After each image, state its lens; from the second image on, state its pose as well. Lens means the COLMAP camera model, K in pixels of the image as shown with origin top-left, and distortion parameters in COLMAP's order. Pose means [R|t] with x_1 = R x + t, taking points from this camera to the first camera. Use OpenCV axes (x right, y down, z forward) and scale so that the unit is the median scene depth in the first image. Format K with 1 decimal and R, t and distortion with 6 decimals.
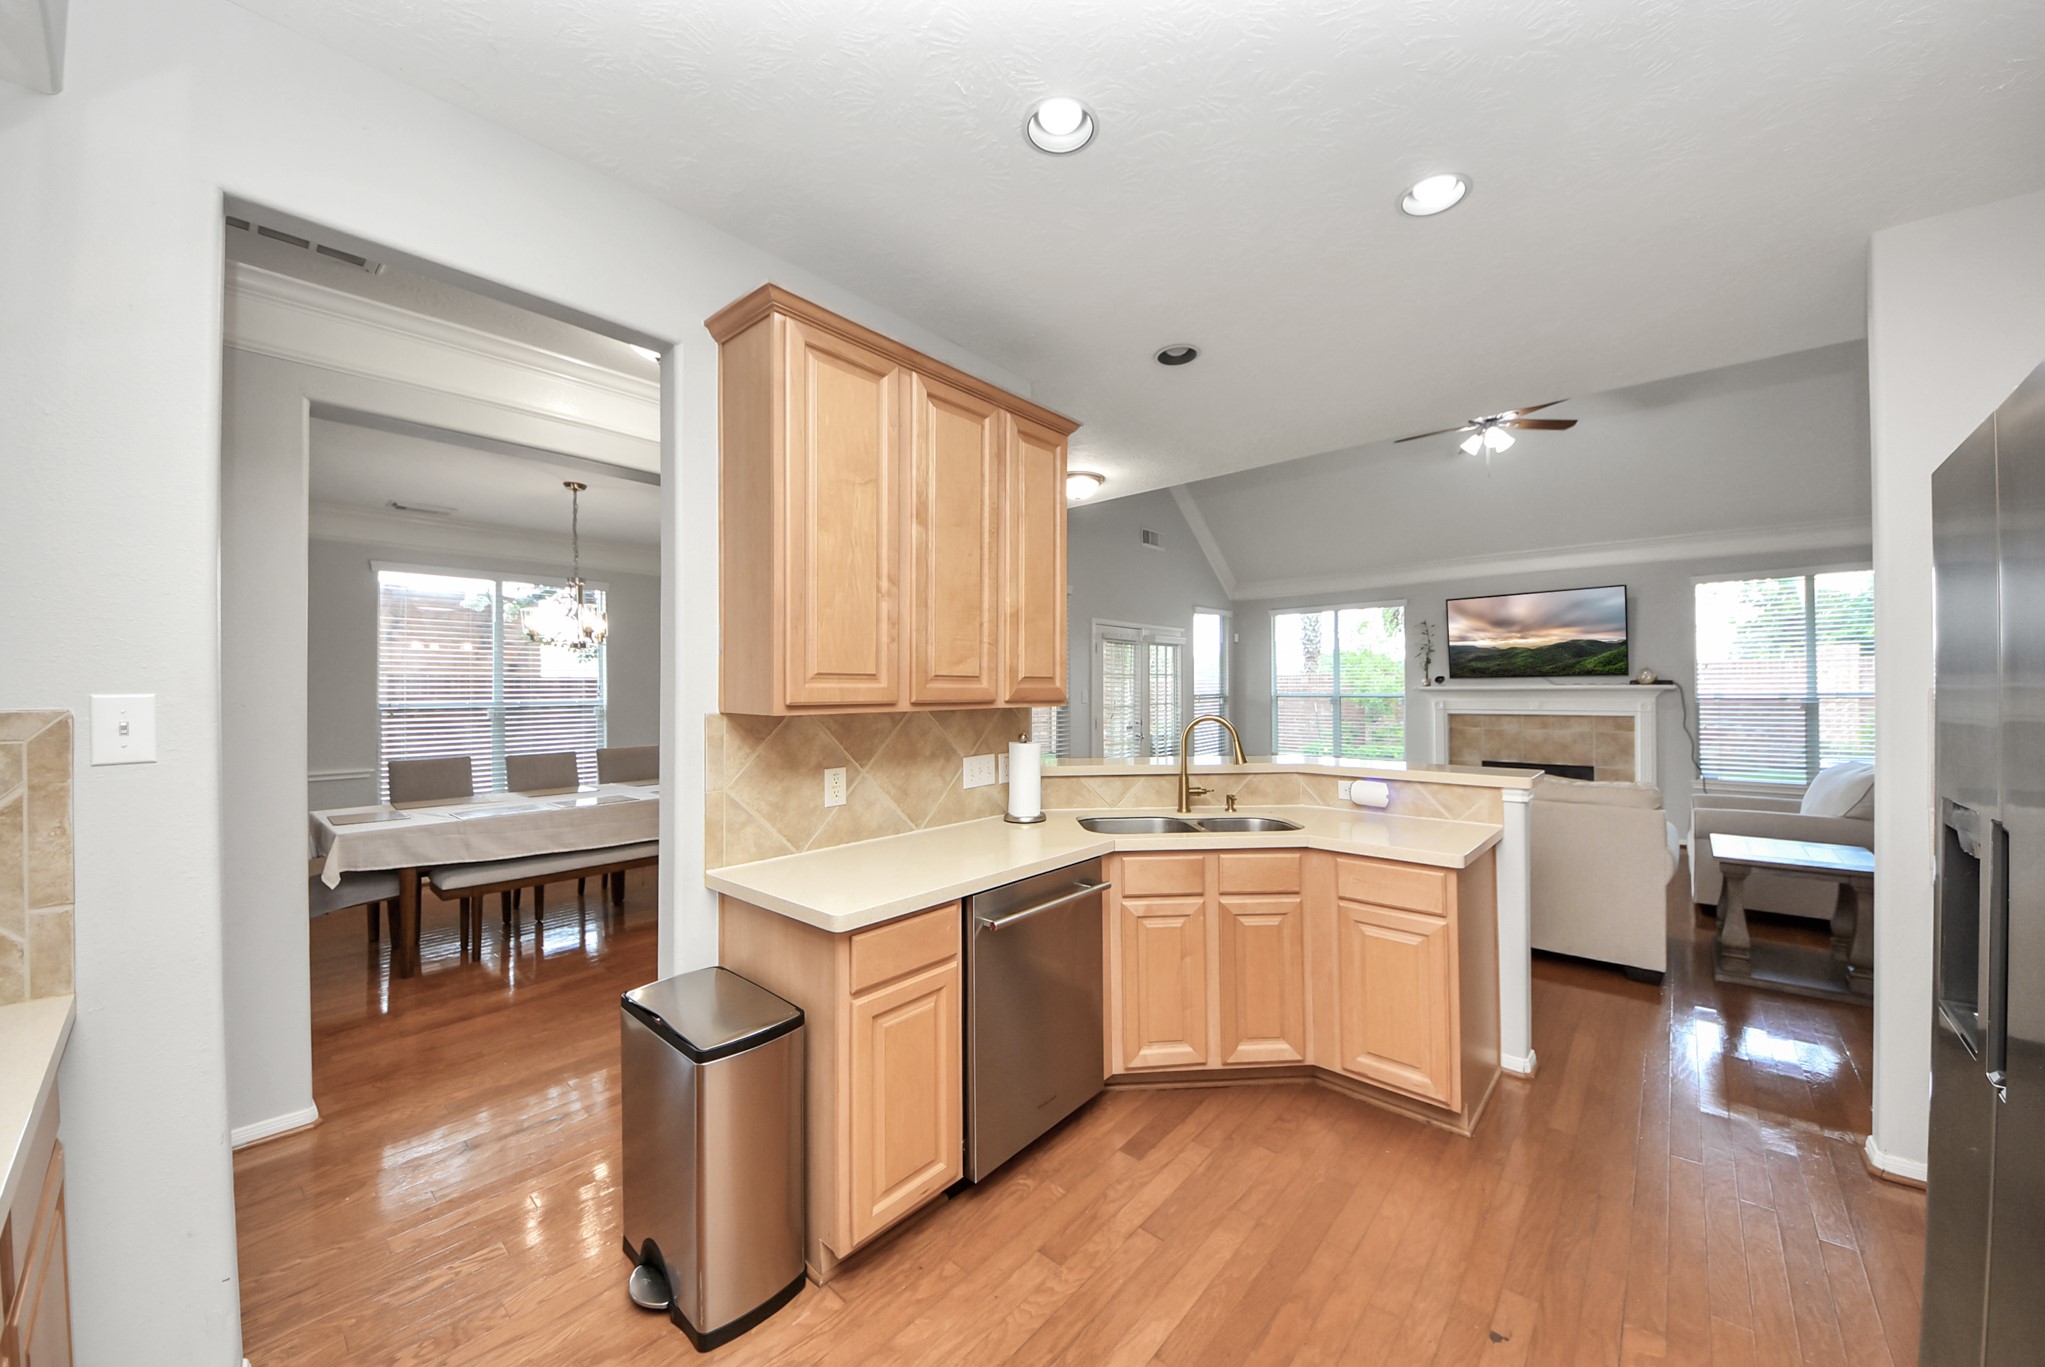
lens RADIAL K [[740.4, 0, 1039.5], [0, 740.4, 691.6], [0, 0, 1]] dist [0.045430, -0.024402]
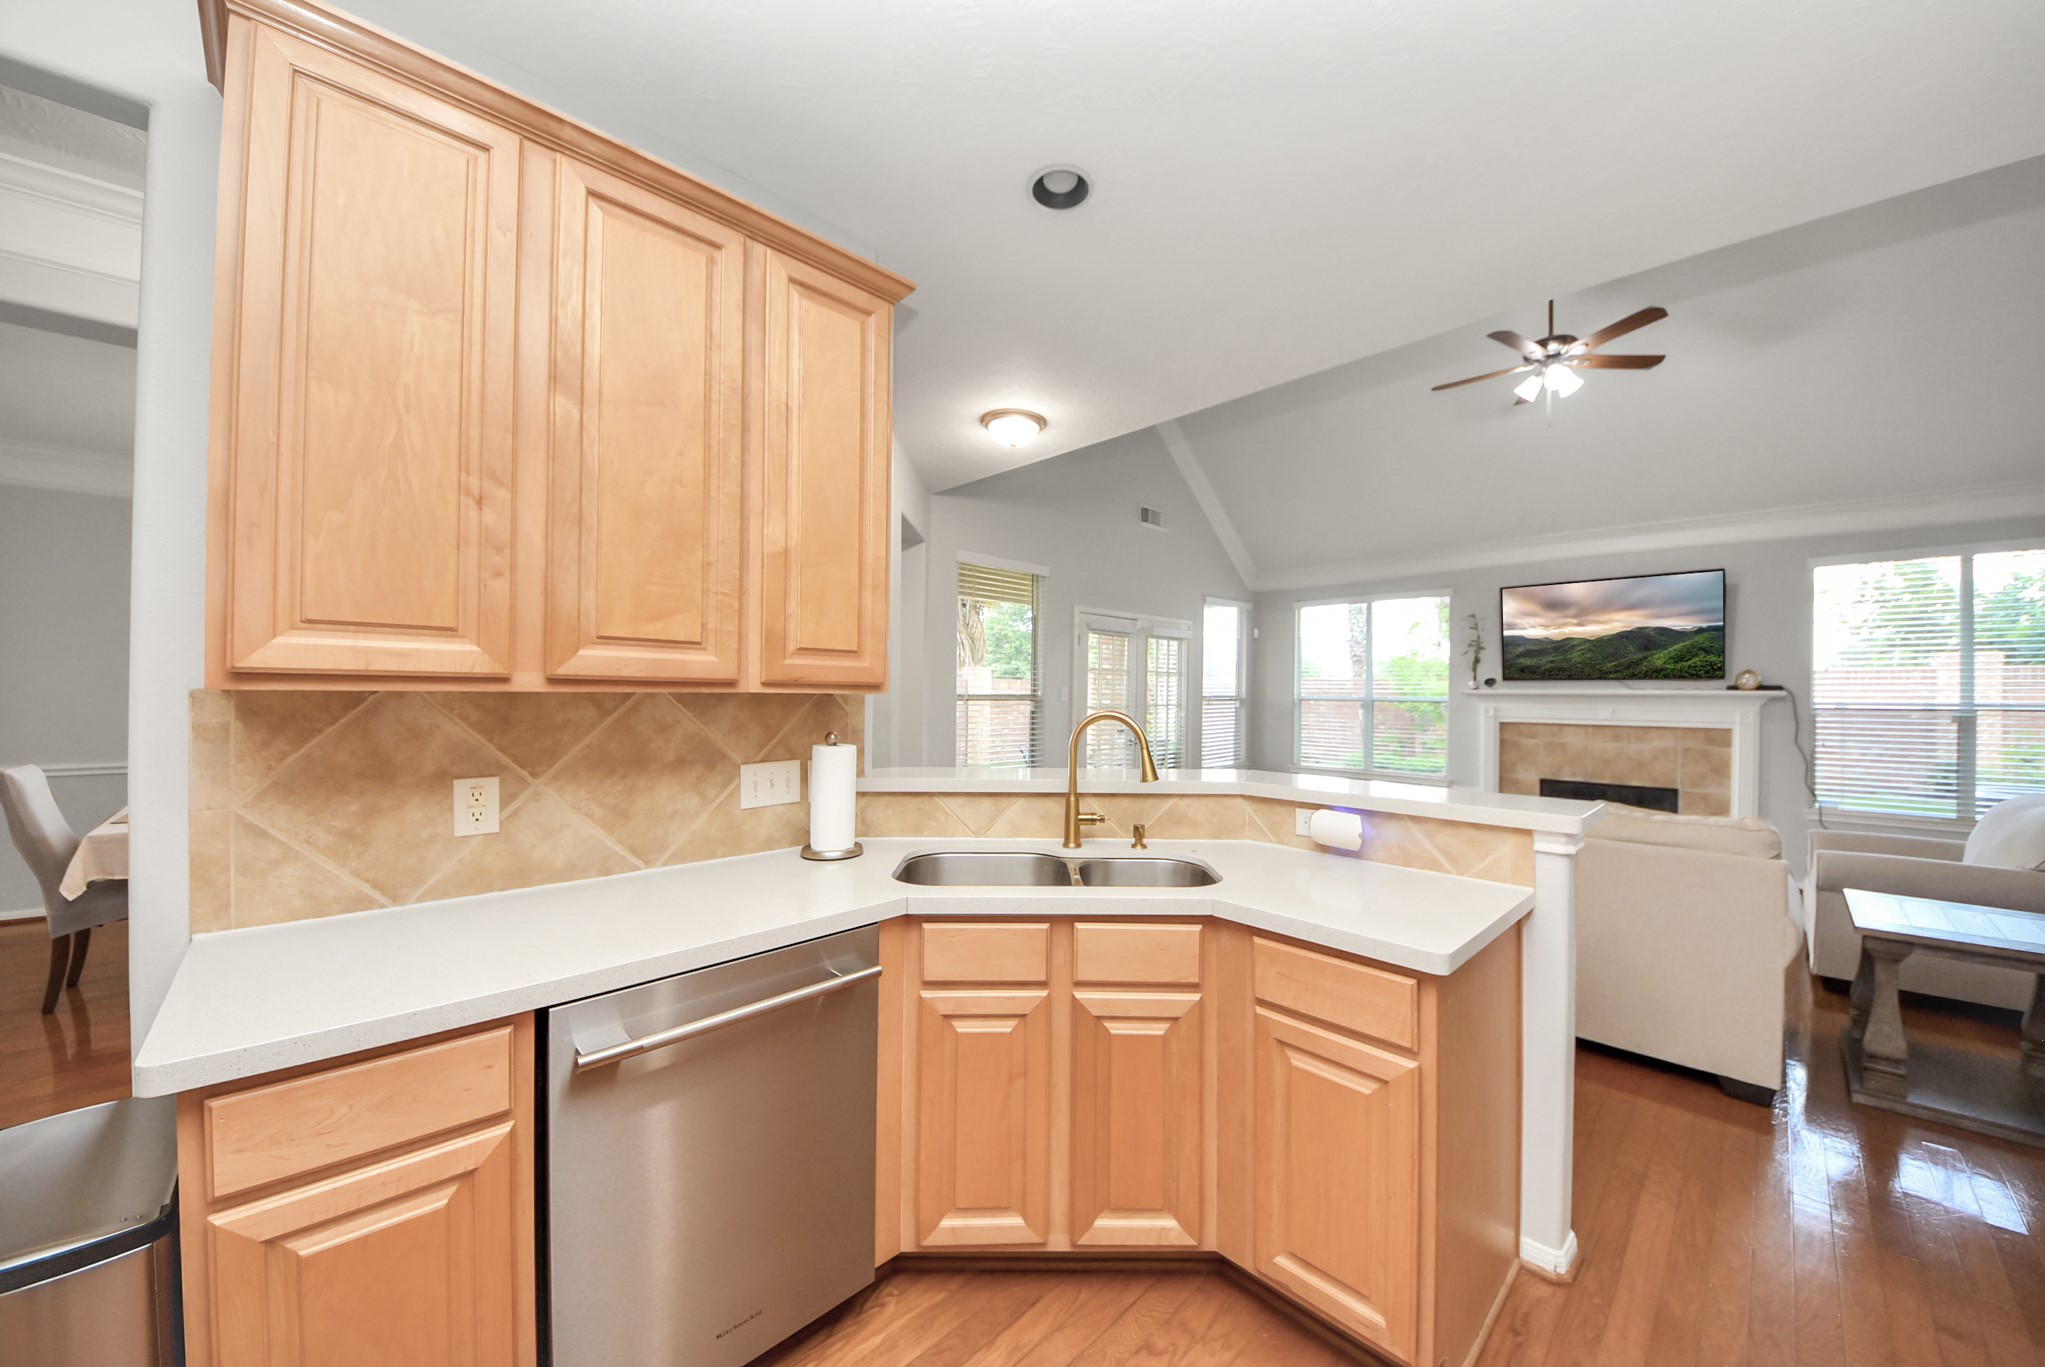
lens RADIAL K [[743.2, 0, 1026.9], [0, 743.2, 700.4], [0, 0, 1]] dist [0.022882, -0.013737]
pose [[0.996660, 0.016301, -0.080017, 0.196836], [-0.015691, 0.999843, 0.008248, 0.015374], [0.080139, -0.006965, 0.996759, 0.276077]]
